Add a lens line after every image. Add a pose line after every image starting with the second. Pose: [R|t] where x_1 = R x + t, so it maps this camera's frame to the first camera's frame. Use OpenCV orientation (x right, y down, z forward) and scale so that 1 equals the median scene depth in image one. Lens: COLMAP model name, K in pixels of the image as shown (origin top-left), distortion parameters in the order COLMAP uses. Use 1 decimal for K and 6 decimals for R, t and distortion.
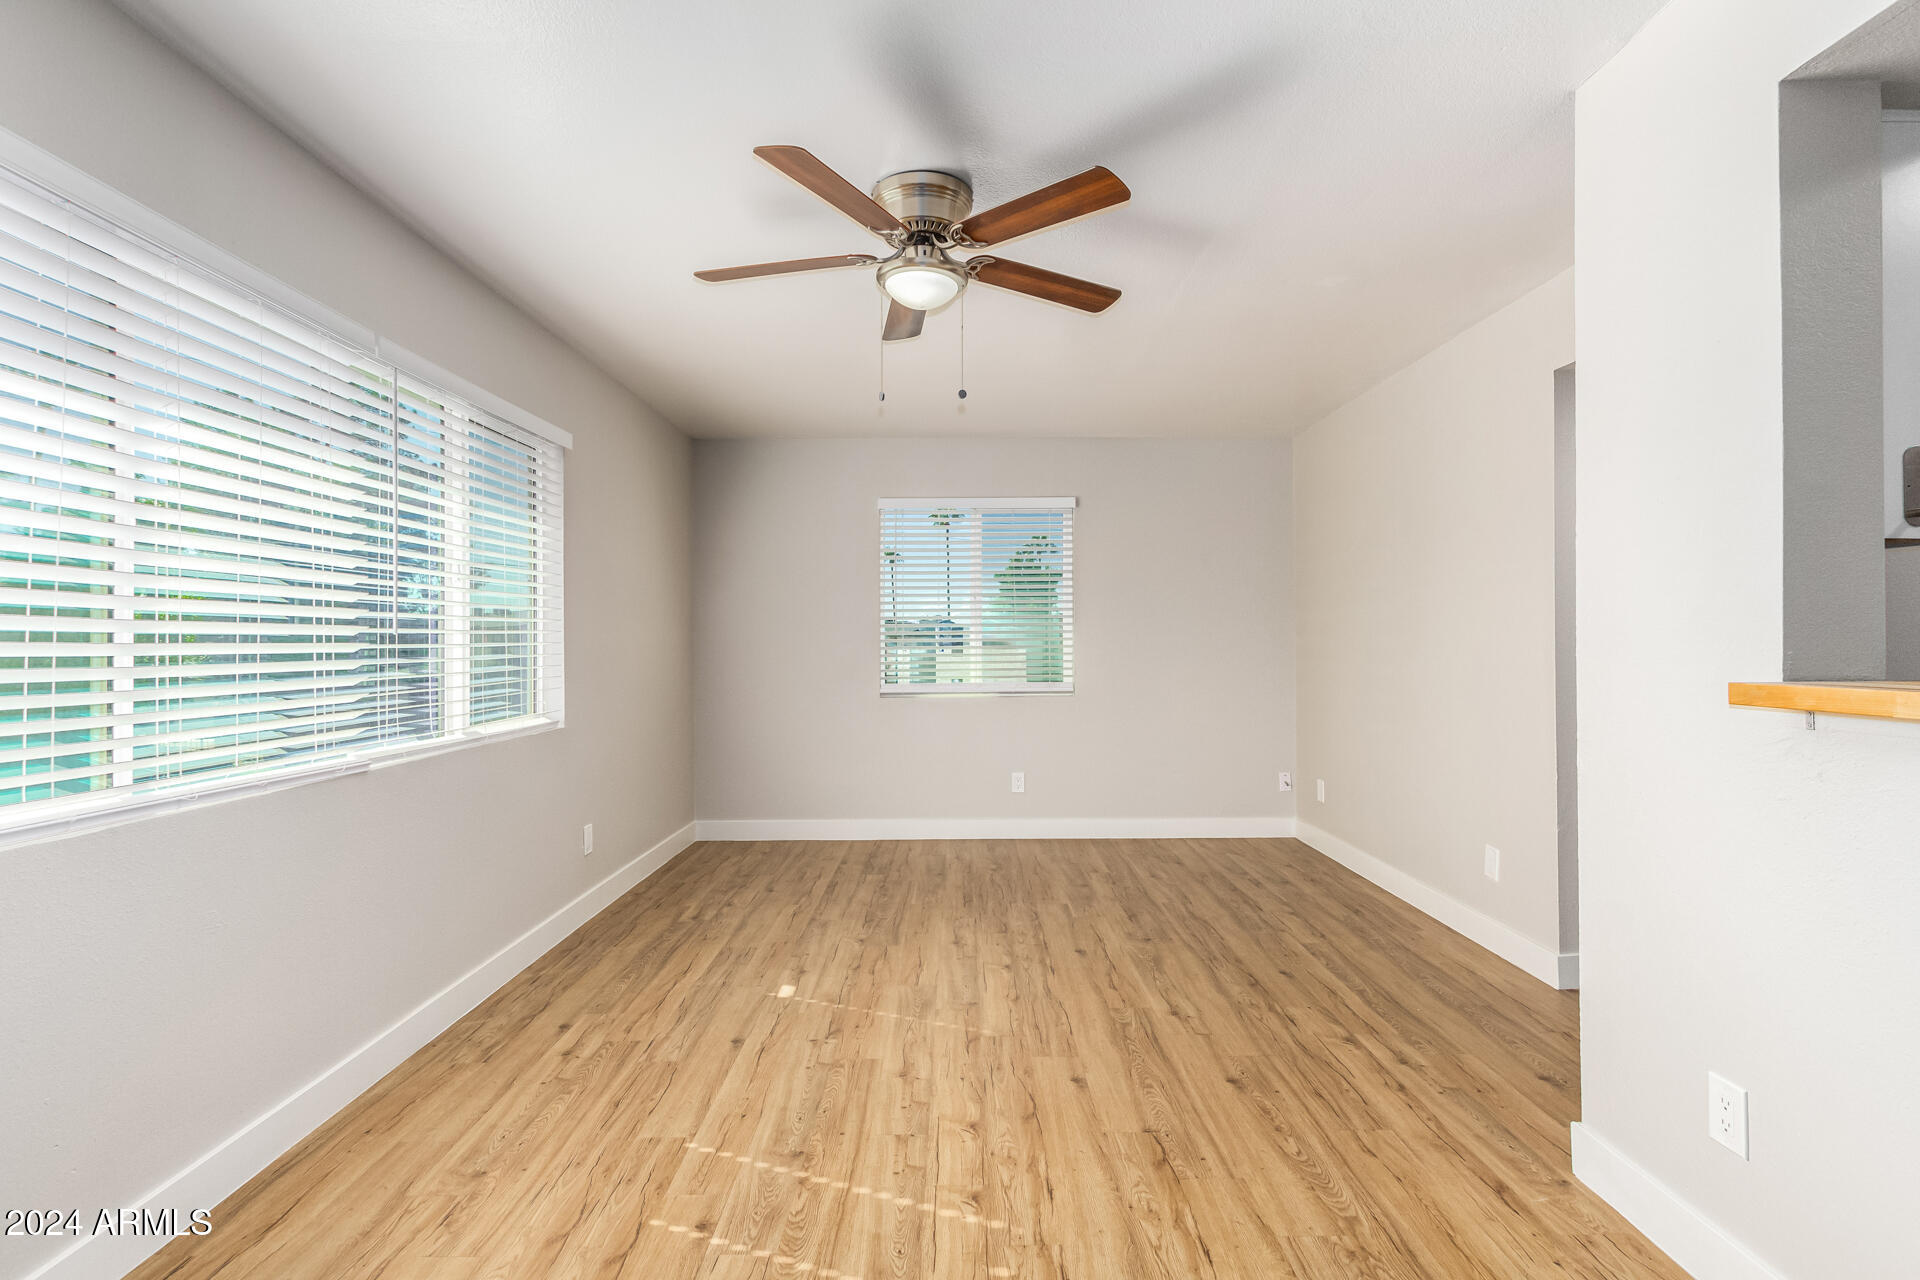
lens RADIAL K [[878.4, 0, 978.2], [0, 878.4, 642.2], [0, 0, 1]] dist [0.012719, -0.007471]
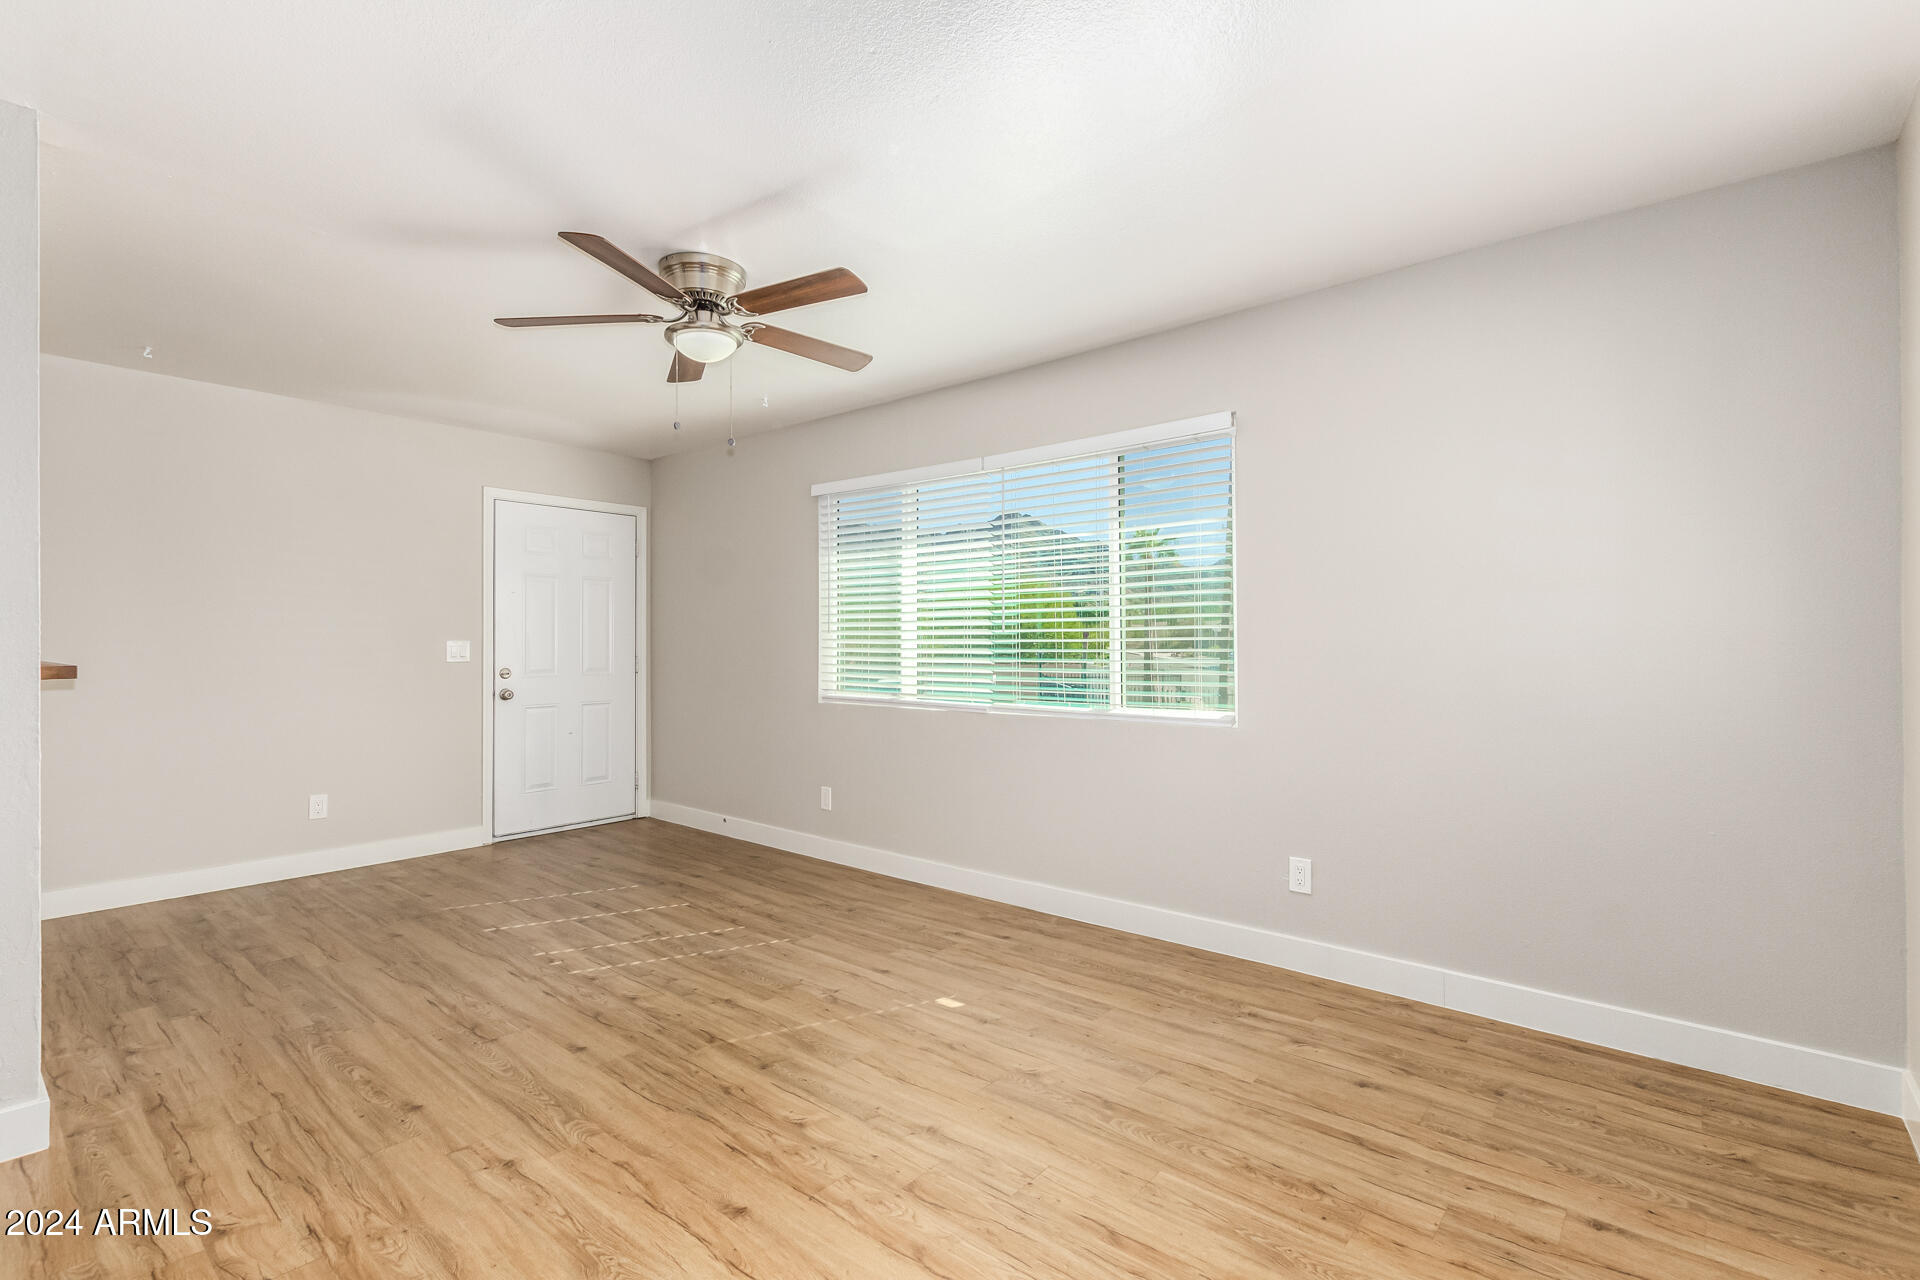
lens RADIAL K [[878.4, 0, 967.3], [0, 878.4, 641.9], [0, 0, 1]] dist [0.012719, -0.007471]
pose [[-0.662229, 0.004977, -0.749285, 0.545561], [0.004332, 0.999987, 0.002814, 0.000986], [0.749289, -0.001383, -0.662242, 1.872325]]
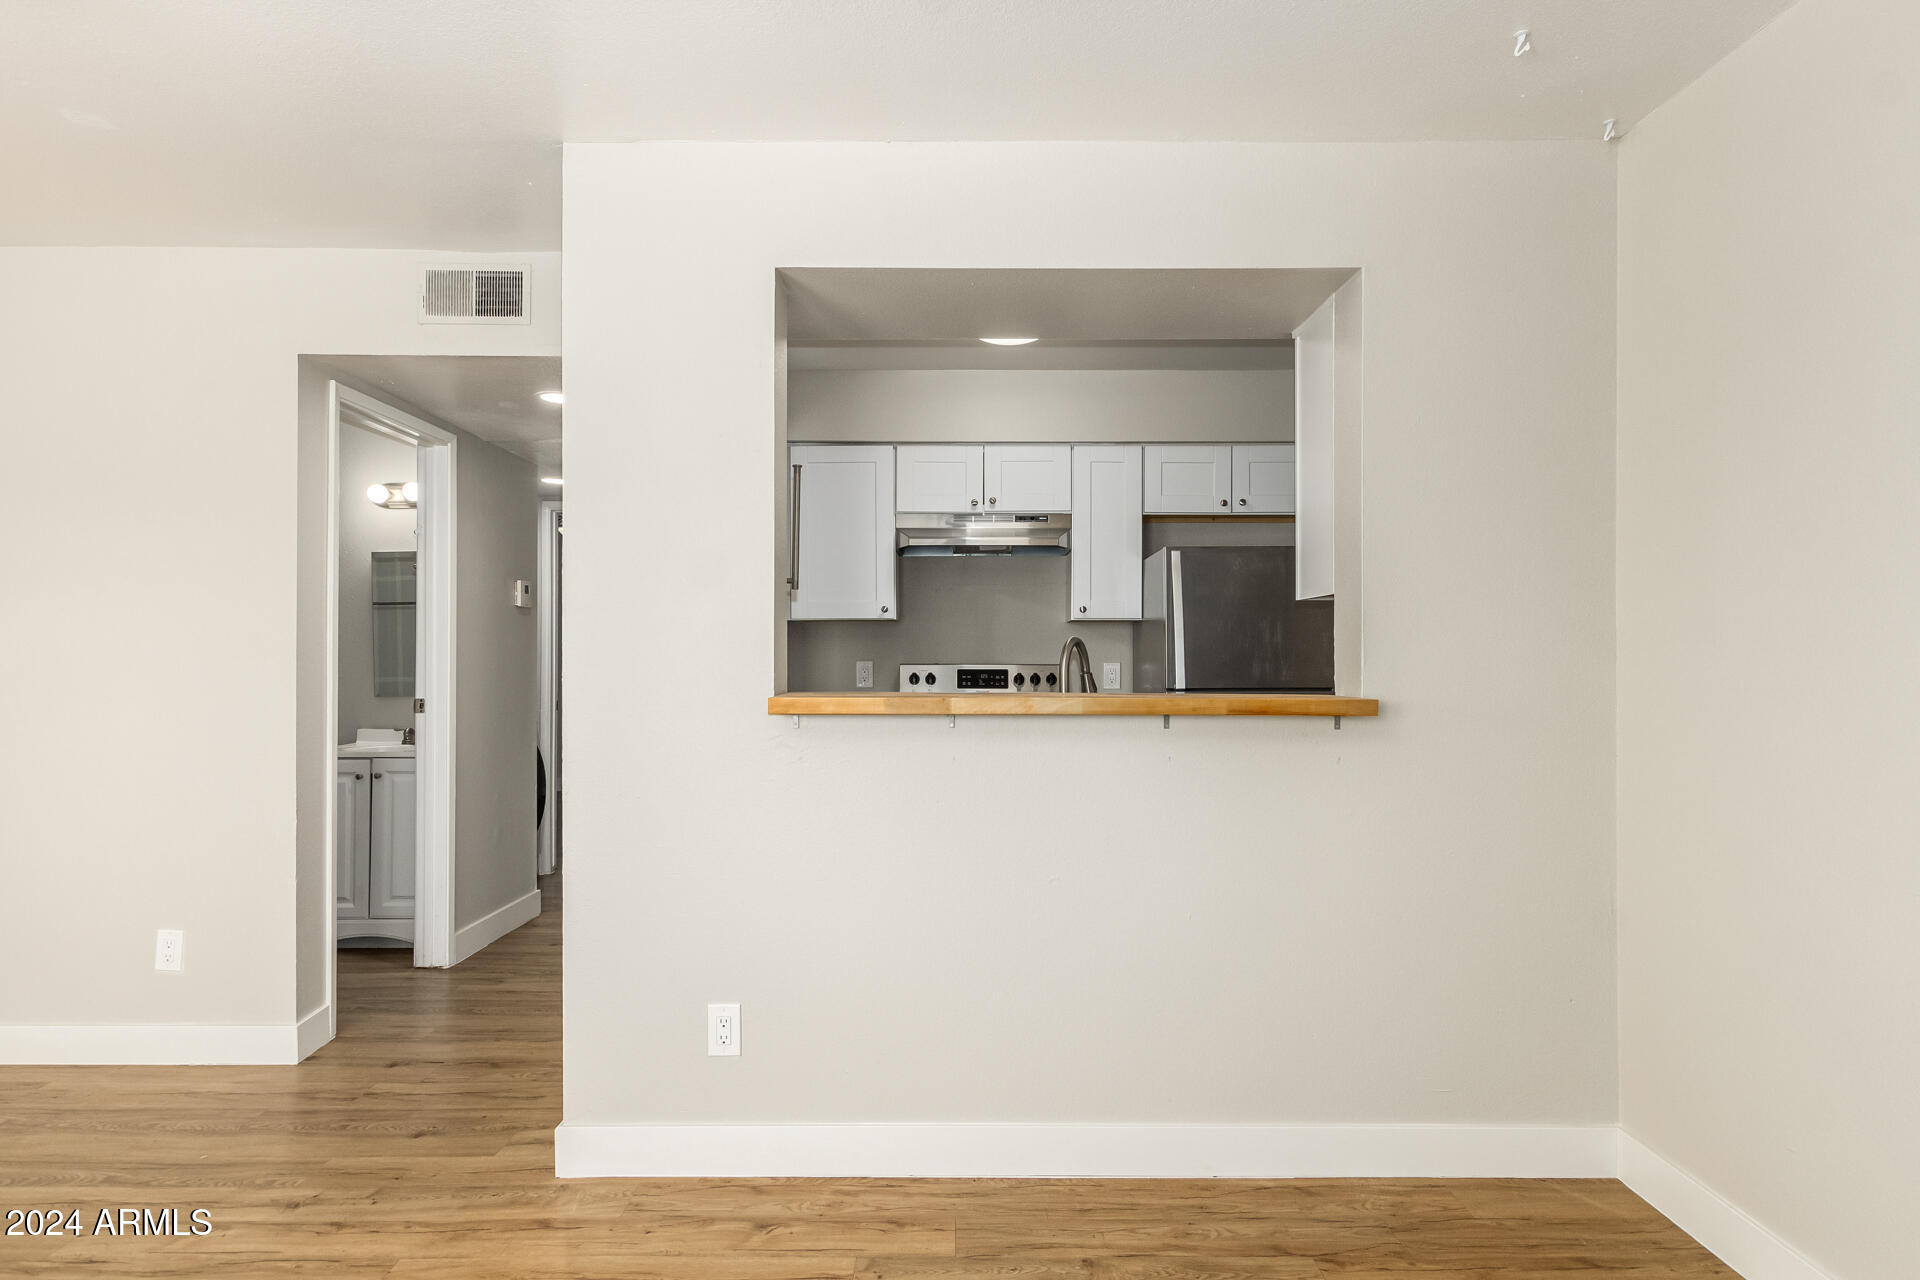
lens RADIAL K [[1026.9, 0, 947.2], [0, 1026.9, 653.3], [0, 0, 1]] dist [0.001962, -0.000992]
pose [[0.020067, 0.006425, 0.999778, -0.400547], [-0.001004, 0.999979, -0.006406, -0.009238], [-0.999798, -0.000875, 0.020073, 0.381437]]
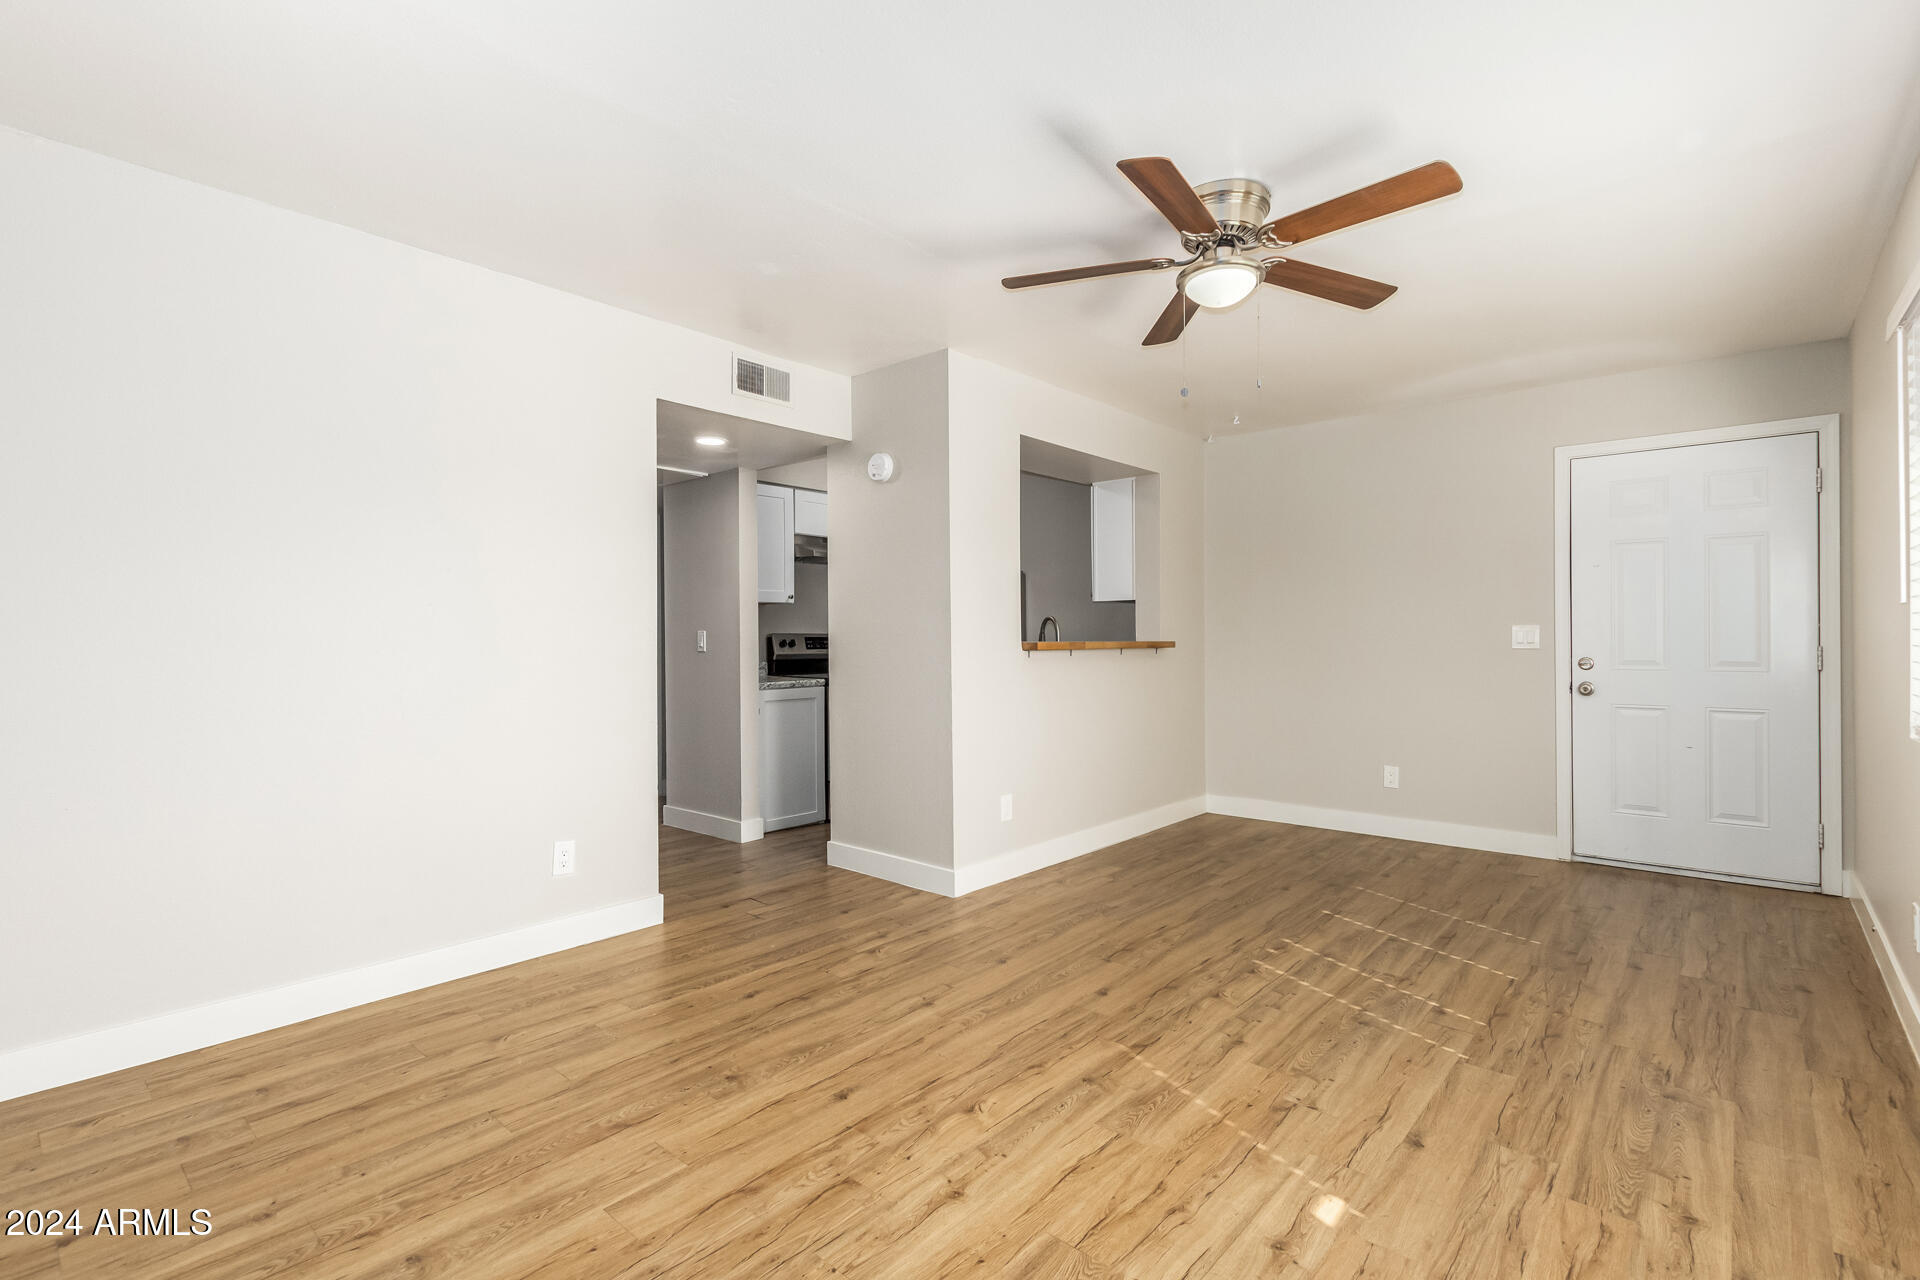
lens RADIAL K [[878.4, 0, 956.2], [0, 878.4, 638.6], [0, 0, 1]] dist [0.012719, -0.007471]
pose [[-0.731528, 0.007229, 0.681773, -0.502571], [0.008247, 0.999964, -0.001754, 0.018828], [-0.681761, 0.004339, -0.731562, 1.812629]]
